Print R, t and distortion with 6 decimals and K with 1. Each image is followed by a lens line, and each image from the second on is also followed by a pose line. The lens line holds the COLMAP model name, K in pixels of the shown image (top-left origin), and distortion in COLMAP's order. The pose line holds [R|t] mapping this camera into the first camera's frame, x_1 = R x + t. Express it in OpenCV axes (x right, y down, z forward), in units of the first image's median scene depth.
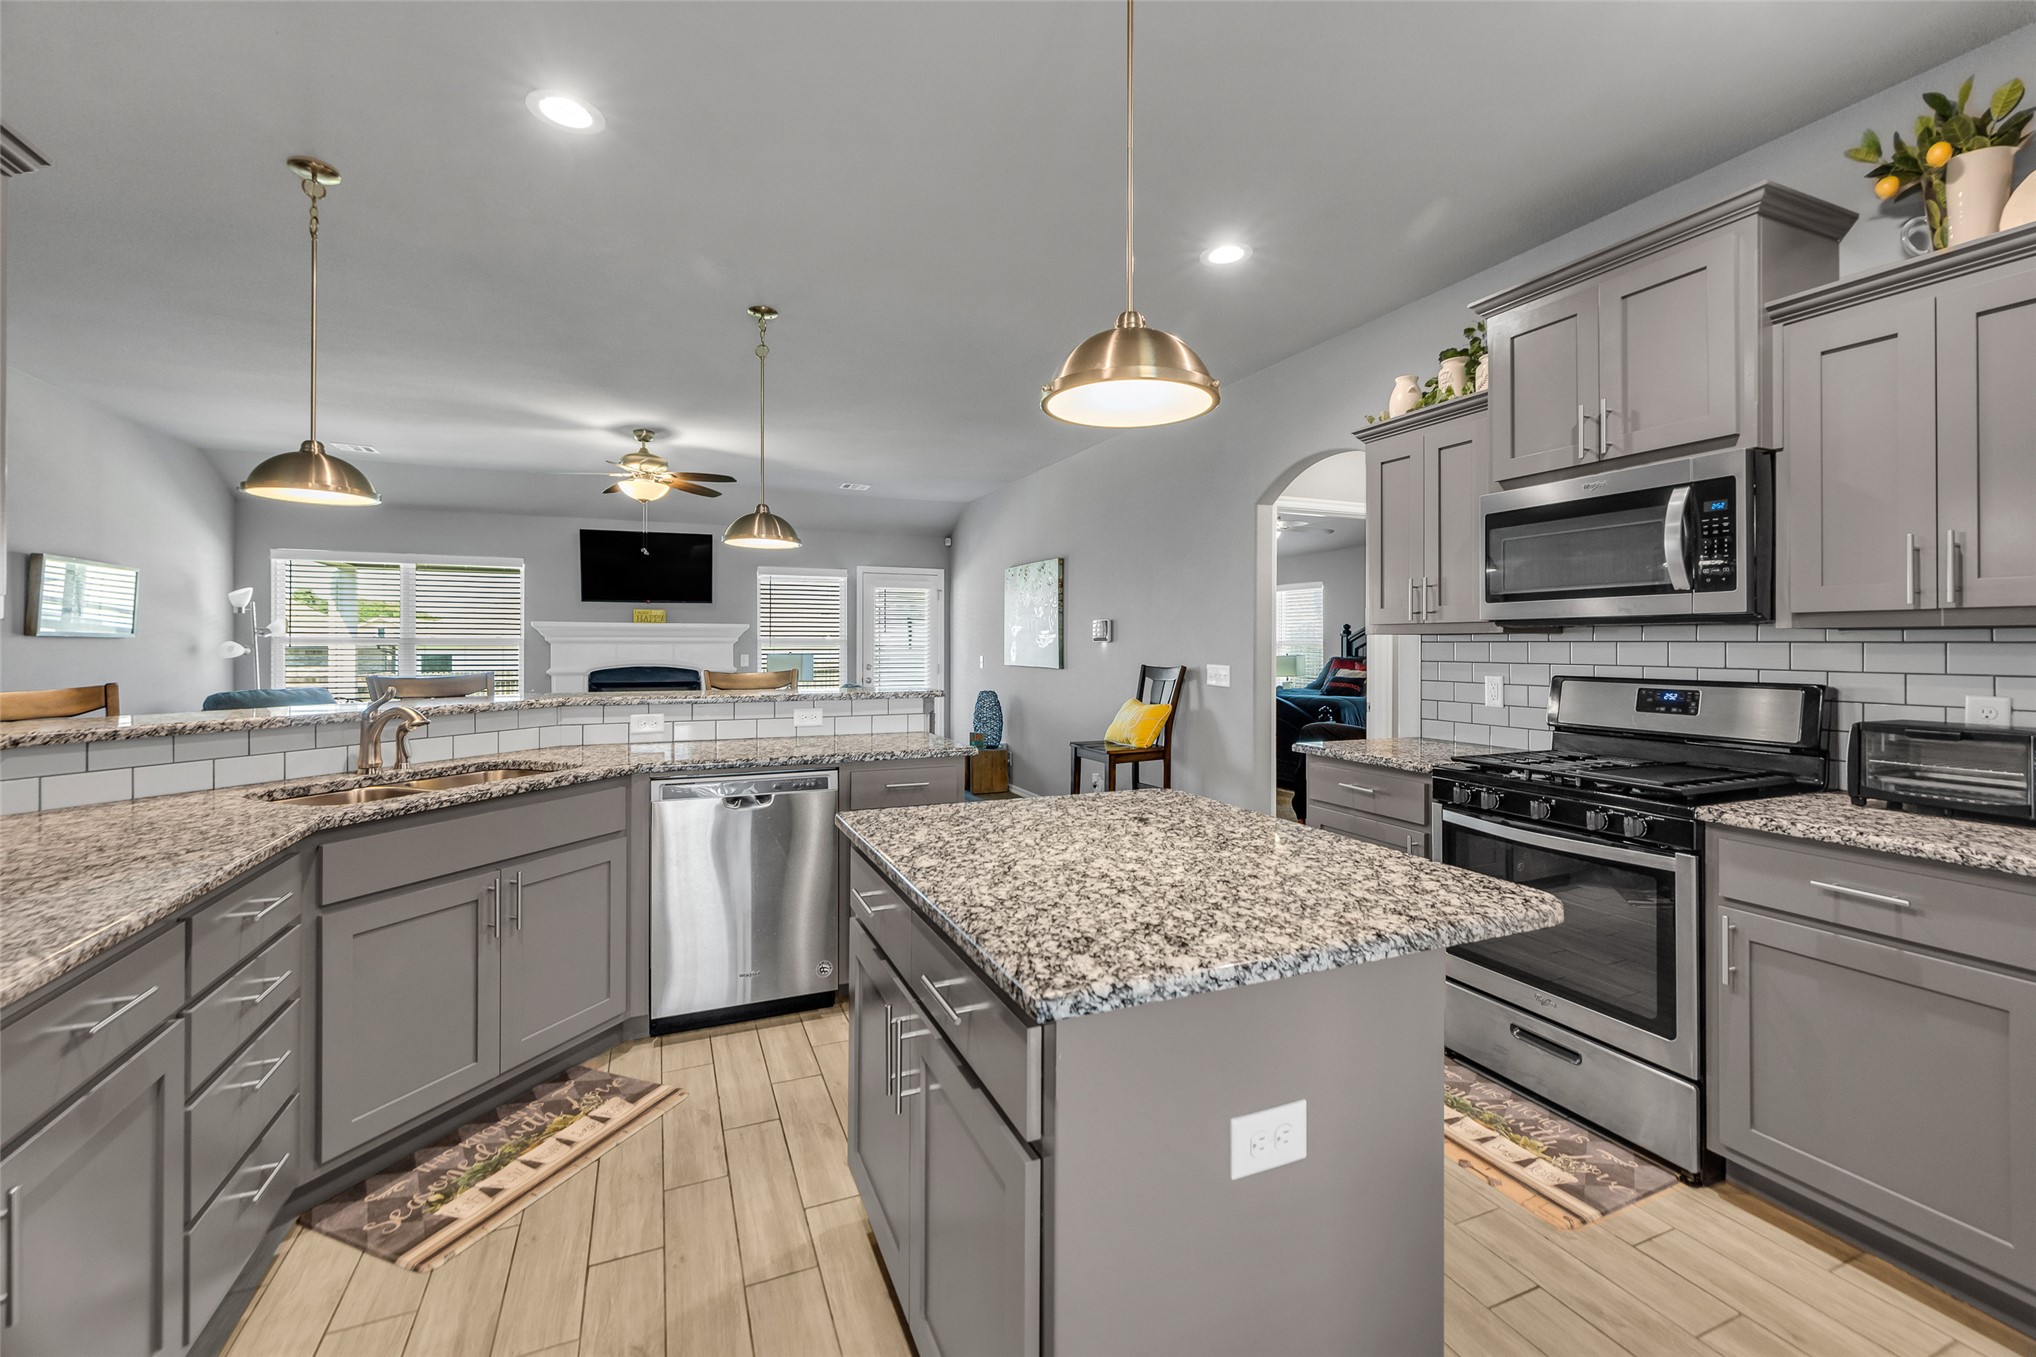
lens RADIAL K [[857.3, 0, 1027.7], [0, 857.3, 645.4], [0, 0, 1]] dist [-0.003662, 0.000930]
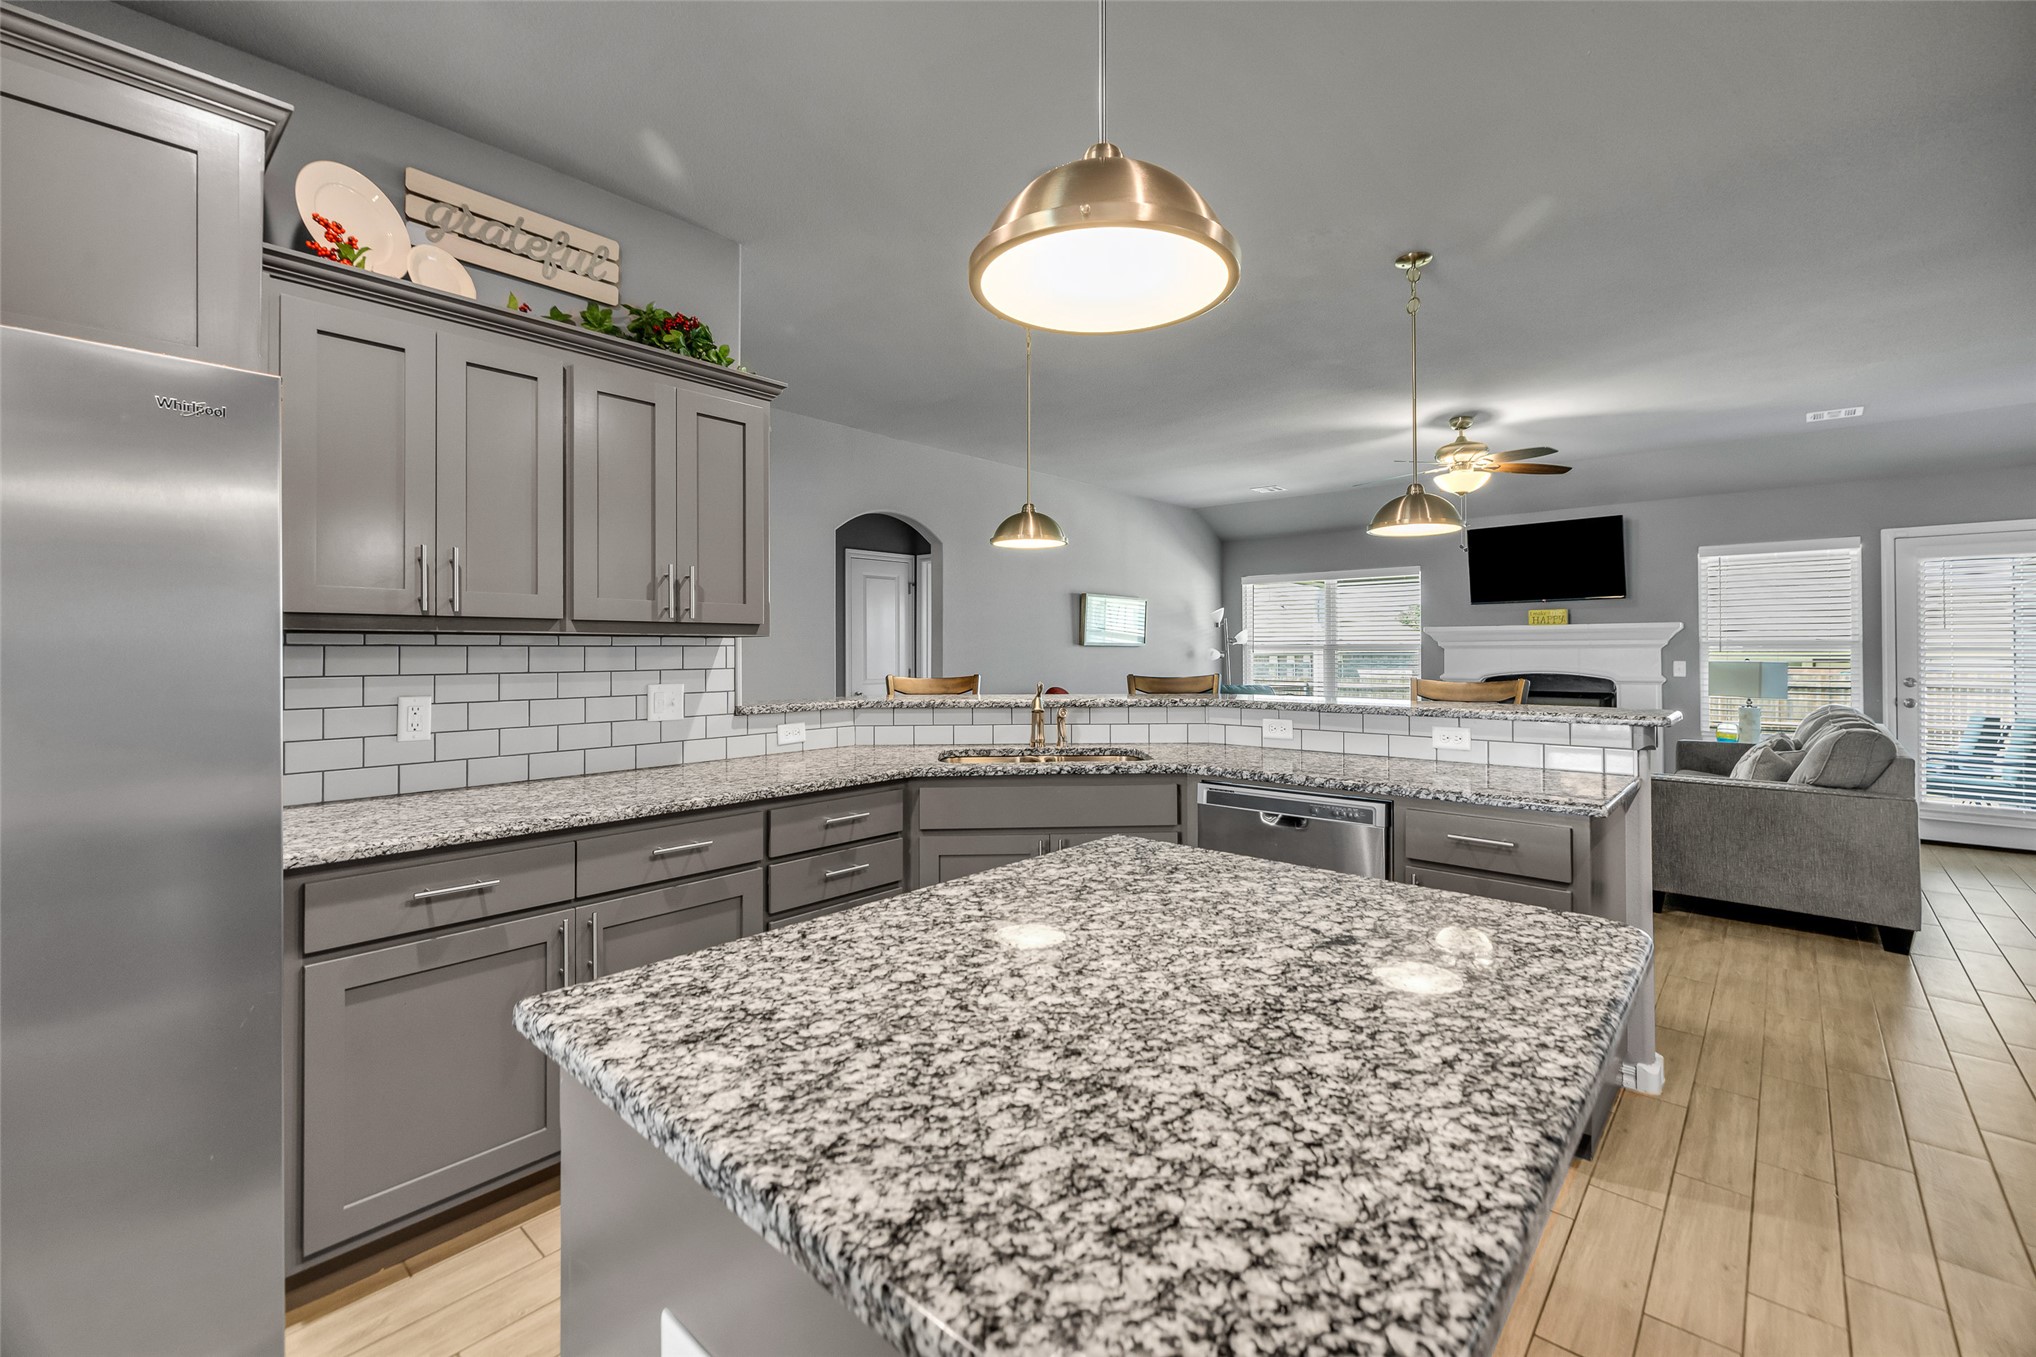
lens RADIAL K [[857.3, 0, 1019.5], [0, 857.3, 645.9], [0, 0, 1]] dist [-0.003662, 0.000930]
pose [[0.415644, -0.008132, -0.909491, 0.425930], [0.001986, 0.999966, -0.008033, 0.003696], [0.909525, 0.001532, 0.415646, 0.409674]]
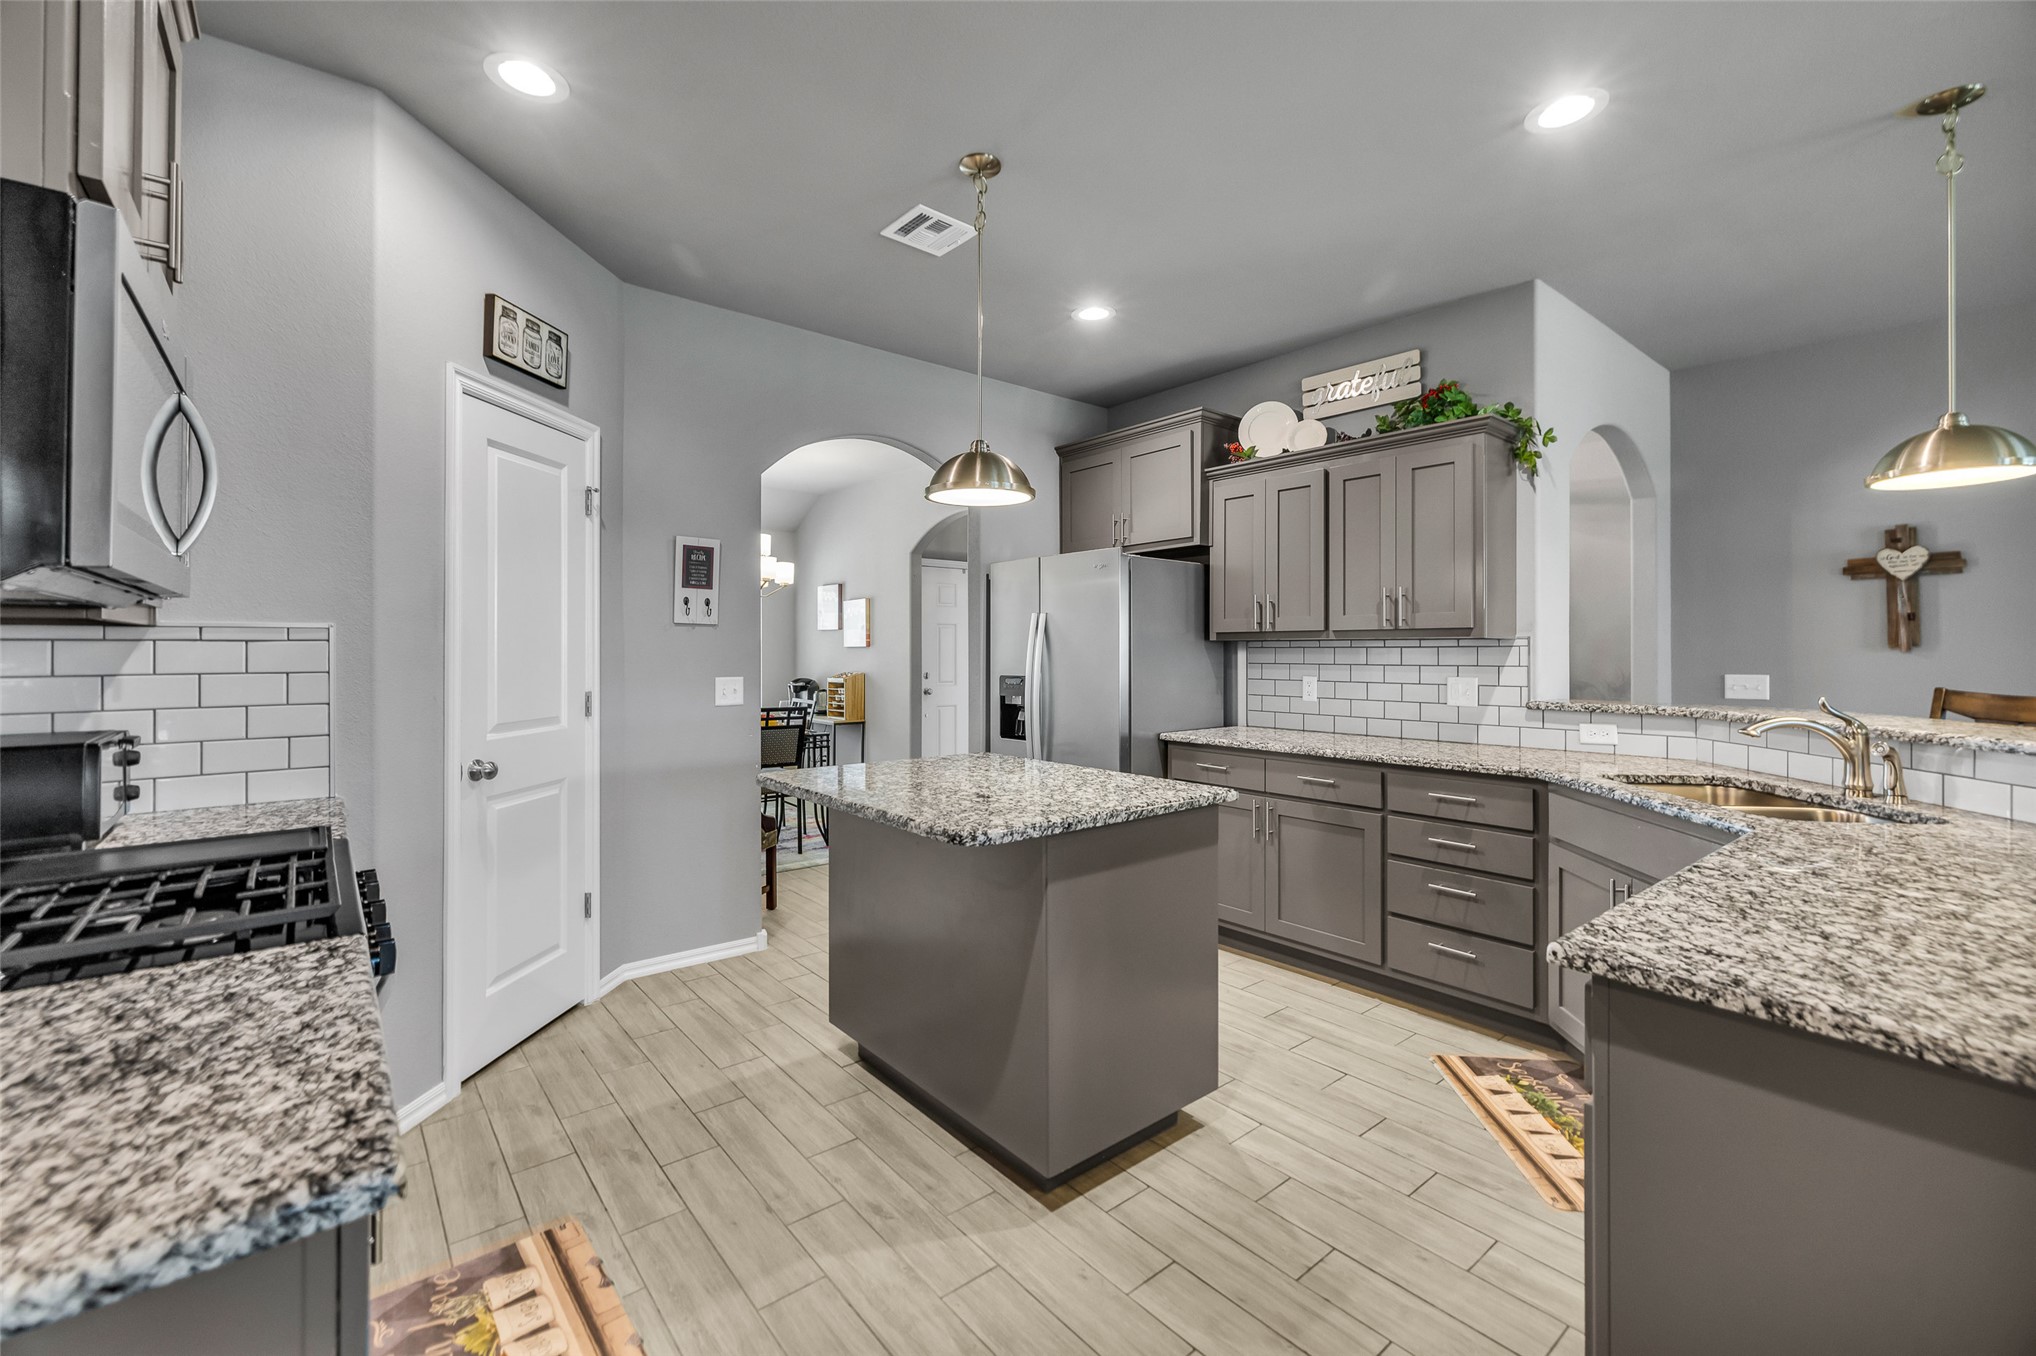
lens RADIAL K [[857.3, 0, 1022.3], [0, 857.3, 643.8], [0, 0, 1]] dist [-0.003662, 0.000930]
pose [[-0.959725, -0.005322, -0.280890, 0.301329], [-0.003599, 0.999971, -0.006651, 0.001212], [0.280918, -0.005372, -0.959717, 1.568840]]
